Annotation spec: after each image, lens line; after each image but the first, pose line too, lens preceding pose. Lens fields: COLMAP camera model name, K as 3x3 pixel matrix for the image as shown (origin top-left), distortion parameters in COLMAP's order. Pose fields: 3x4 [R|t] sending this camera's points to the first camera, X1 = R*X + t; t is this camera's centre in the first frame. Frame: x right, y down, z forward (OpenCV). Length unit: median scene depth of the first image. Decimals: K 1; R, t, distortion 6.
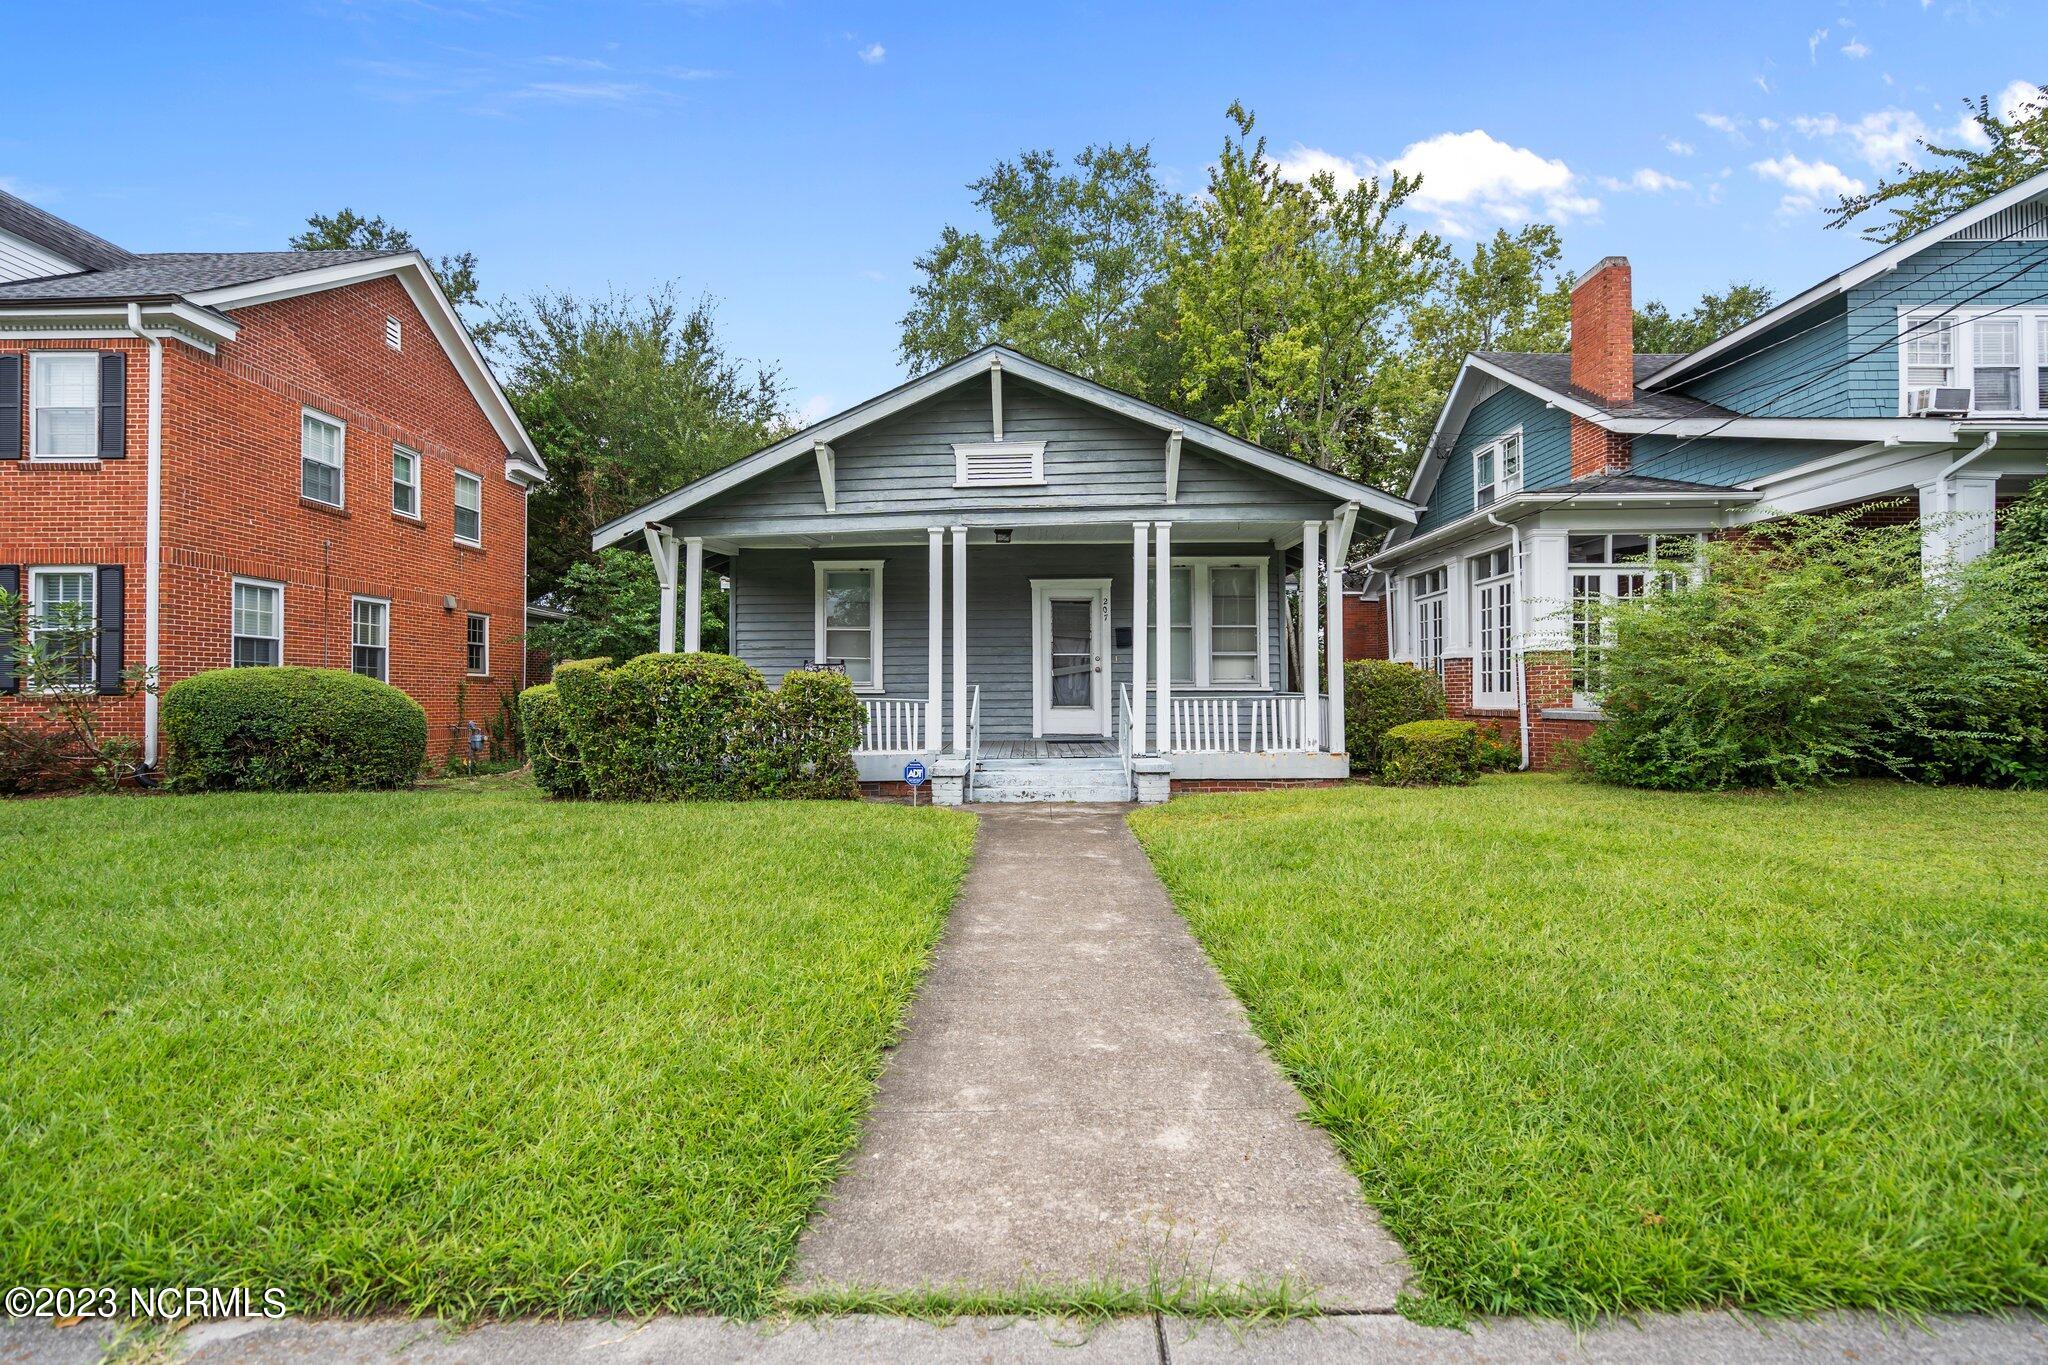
lens RADIAL K [[927.0, 0, 1024.0], [0, 927.0, 682.5], [0, 0, 1]] dist [-0.004748, 0.000384]
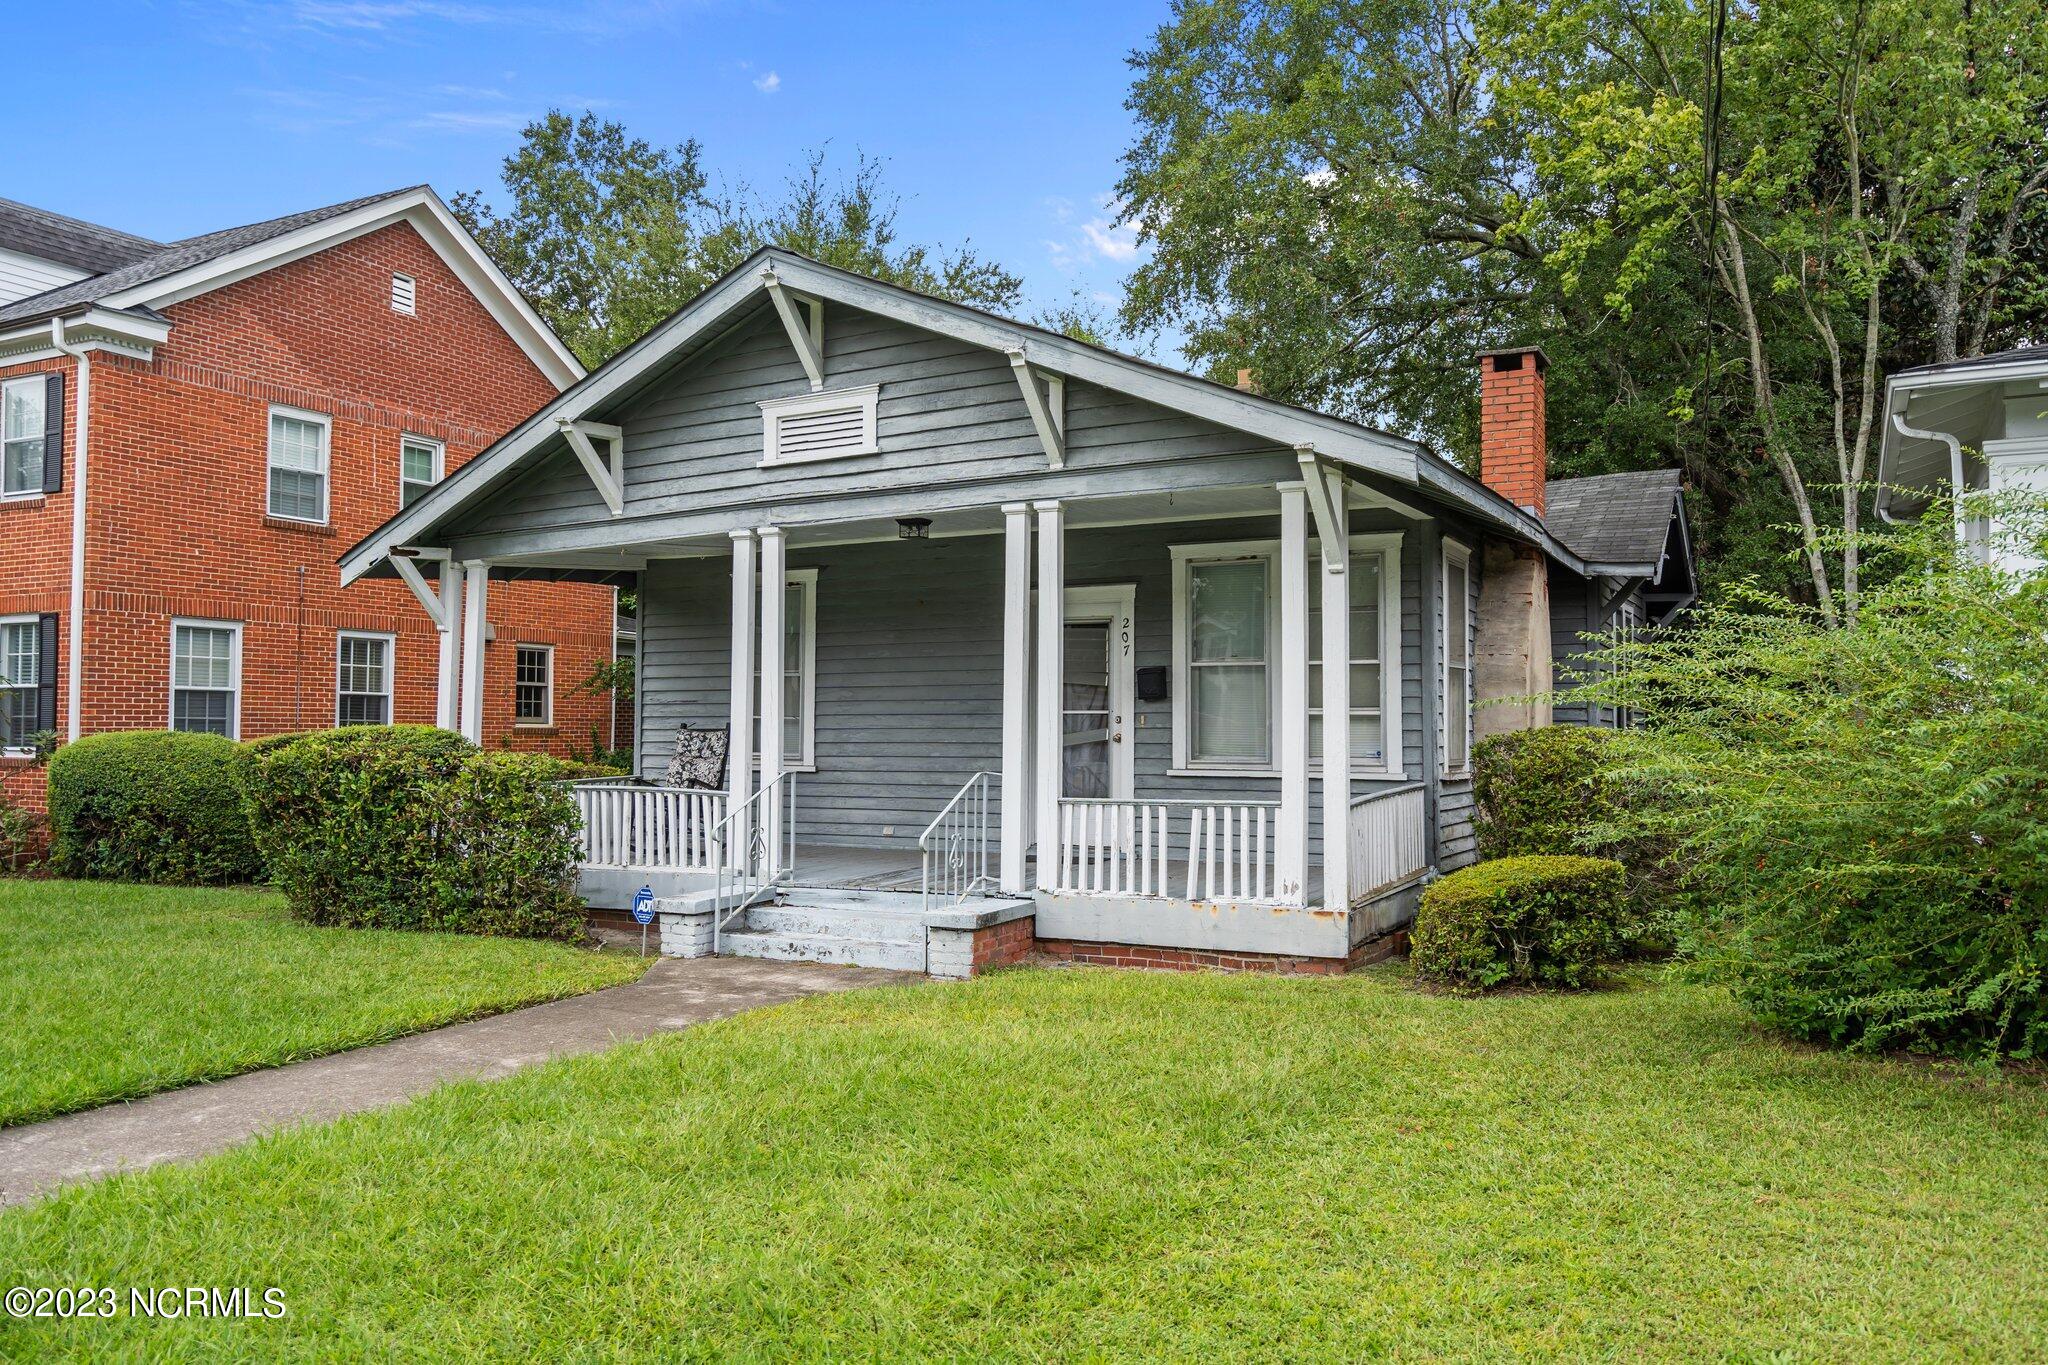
lens RADIAL K [[1528.7, 0, 1015.9], [0, 1528.7, 683.1], [0, 0, 1]] dist [0.005854, 0.003301]
pose [[0.890767, -0.006998, -0.454406, 0.504314], [0.000533, 0.999897, -0.014355, -0.037828], [0.454459, 0.012545, 0.890679, 0.108427]]
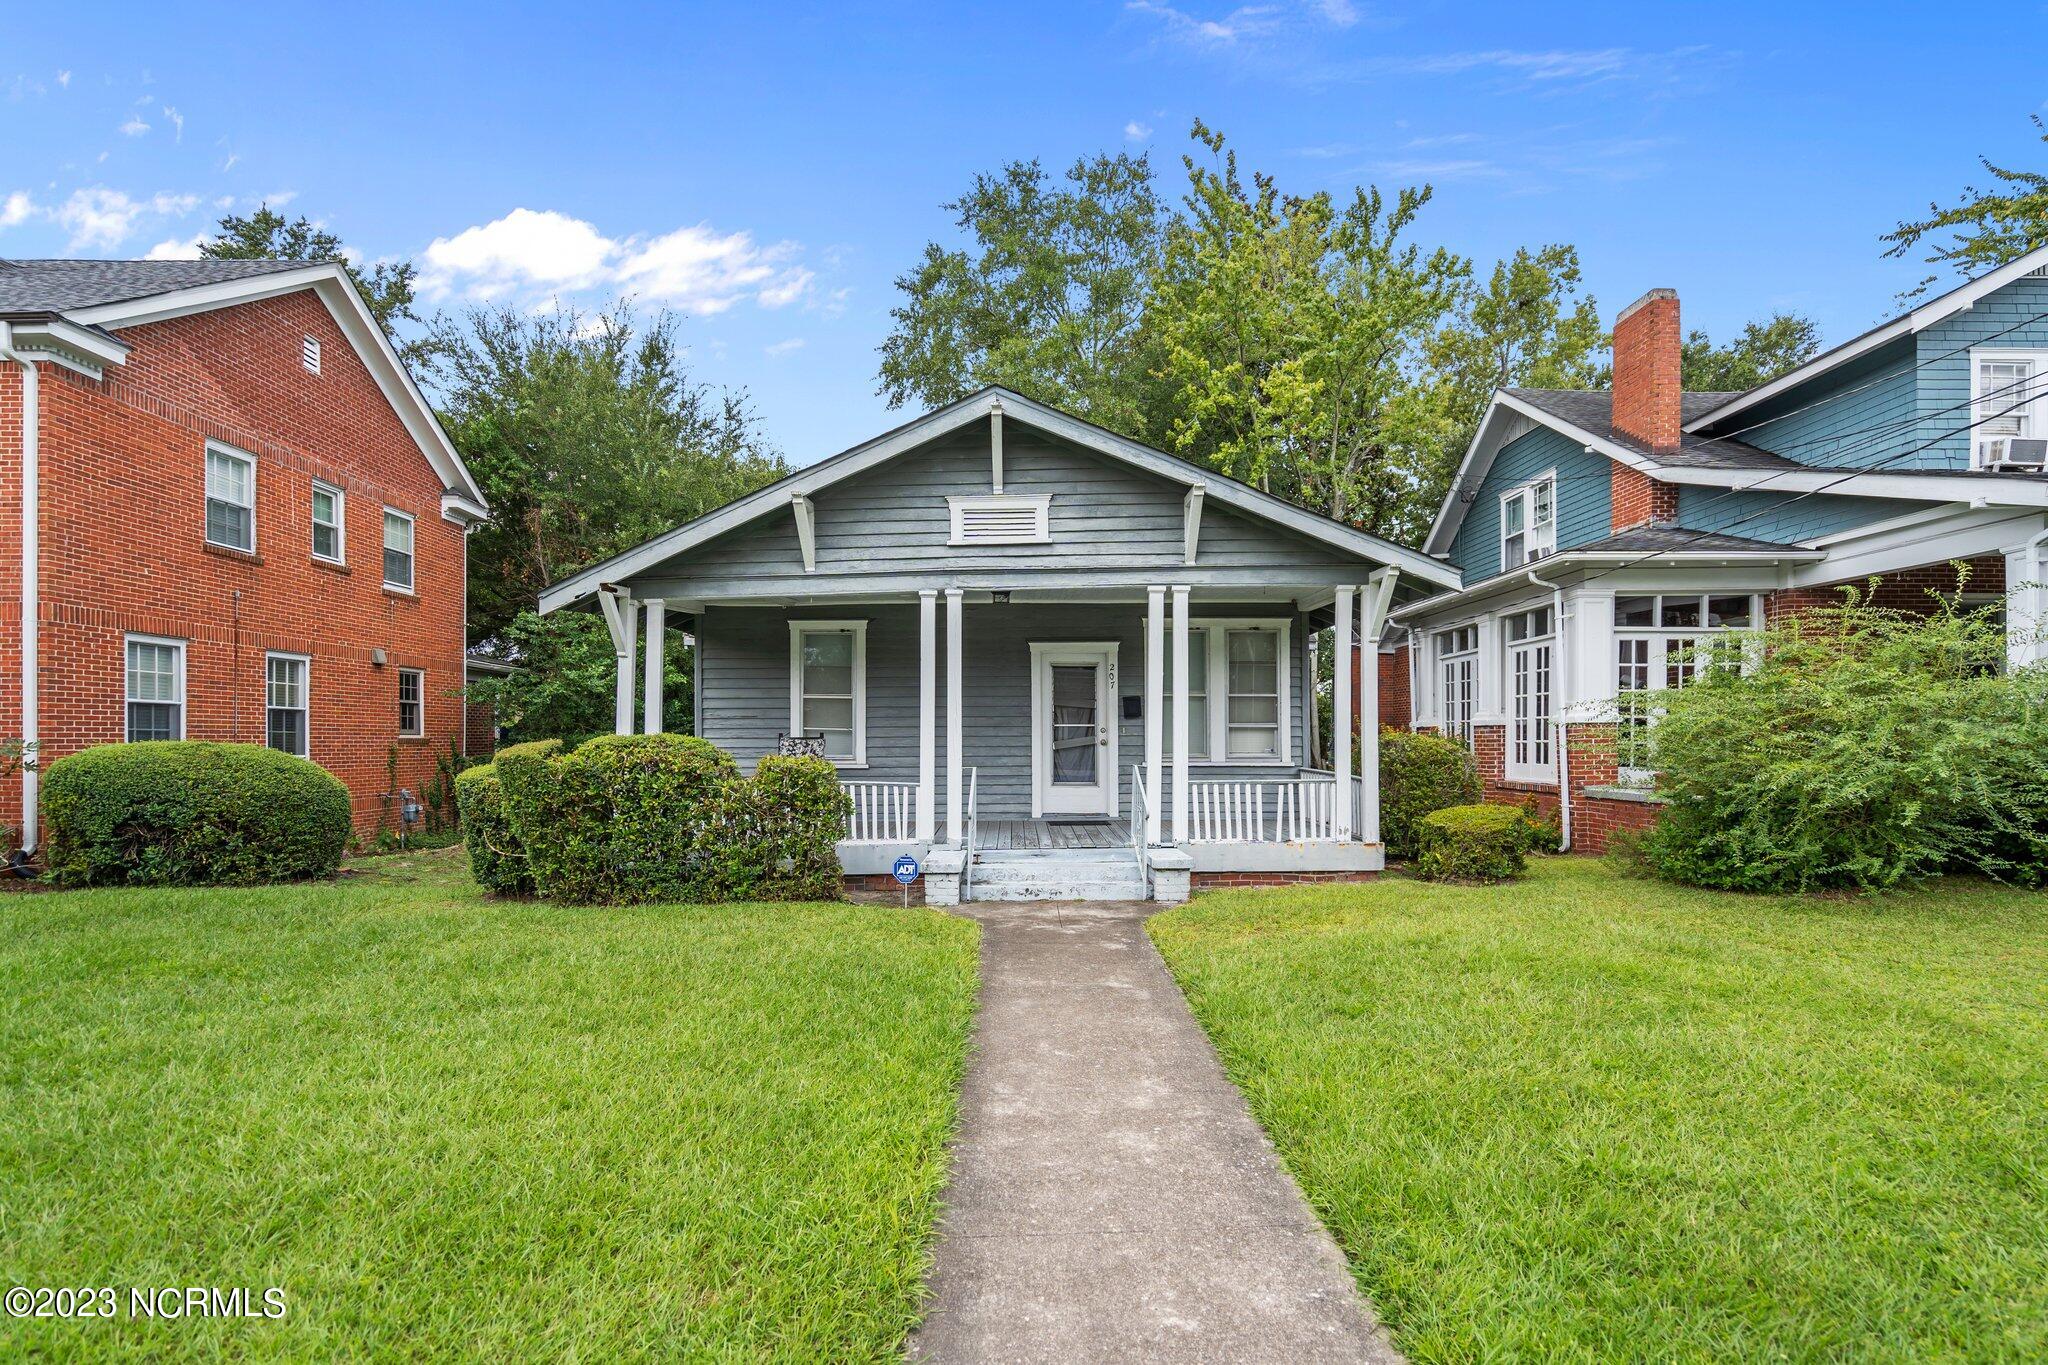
lens RADIAL K [[983.2, 0, 1030.2], [0, 983.2, 740.1], [0, 0, 1]] dist [-0.000576, 0.000183]
pose [[0.999679, 0.002914, 0.025158, -0.017659], [-0.003313, 0.999869, 0.015853, -0.033477], [-0.025108, -0.015932, 0.999558, 0.041815]]
